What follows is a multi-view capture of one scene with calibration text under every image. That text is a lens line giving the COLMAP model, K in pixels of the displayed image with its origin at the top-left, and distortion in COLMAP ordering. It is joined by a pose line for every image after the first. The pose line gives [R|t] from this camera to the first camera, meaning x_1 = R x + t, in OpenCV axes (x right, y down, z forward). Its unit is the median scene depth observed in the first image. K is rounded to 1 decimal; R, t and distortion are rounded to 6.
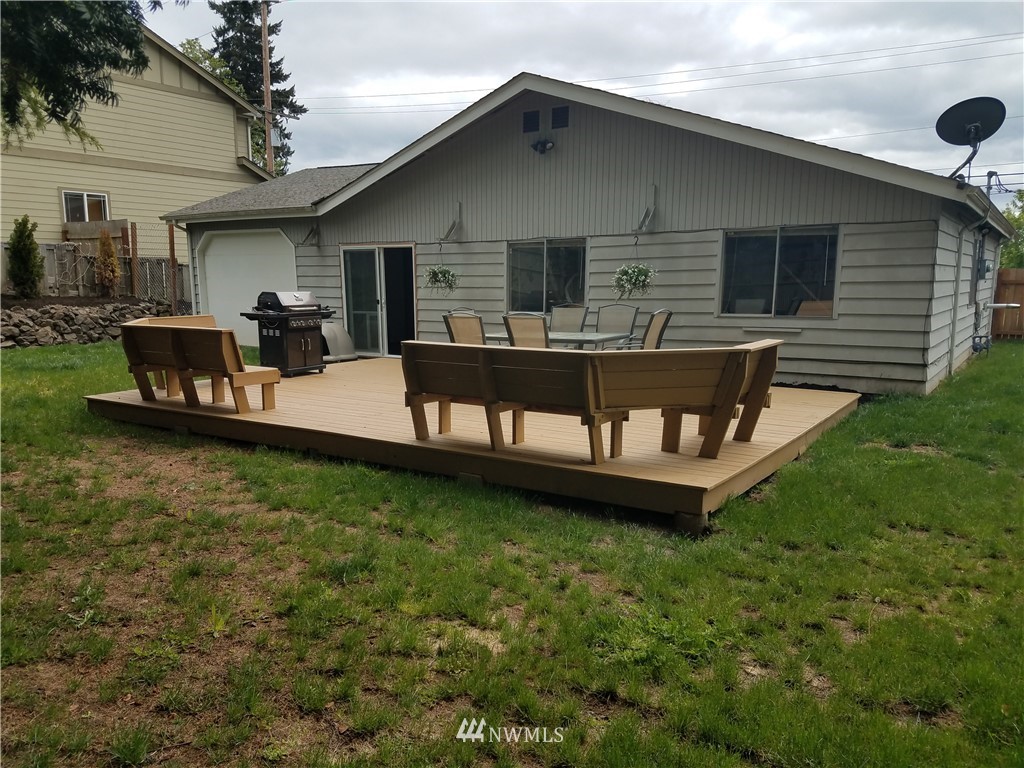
lens RADIAL K [[773.4, 0, 495.2], [0, 773.4, 411.5], [0, 0, 1]] dist [0.208725, -0.367281]
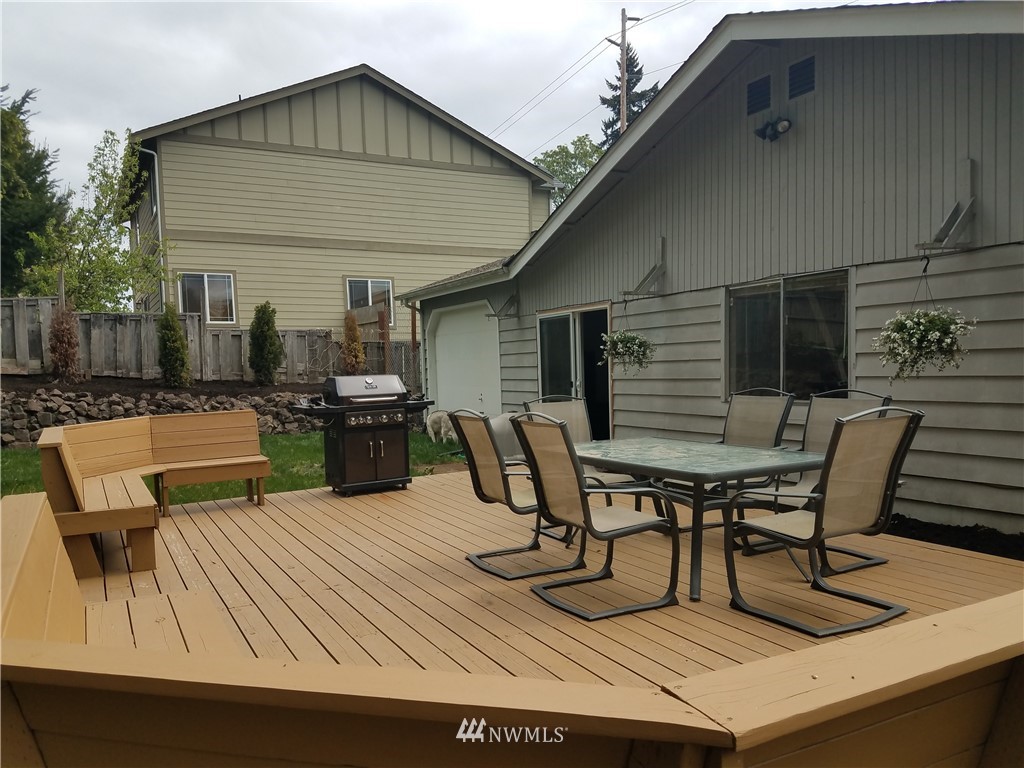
lens RADIAL K [[773.4, 0, 495.2], [0, 773.4, 411.5], [0, 0, 1]] dist [0.208725, -0.367281]
pose [[0.875869, 0.005257, -0.482521, 0.144381], [-0.051520, 0.995244, -0.082675, -0.051011], [0.479791, 0.097272, 0.871974, 0.330855]]
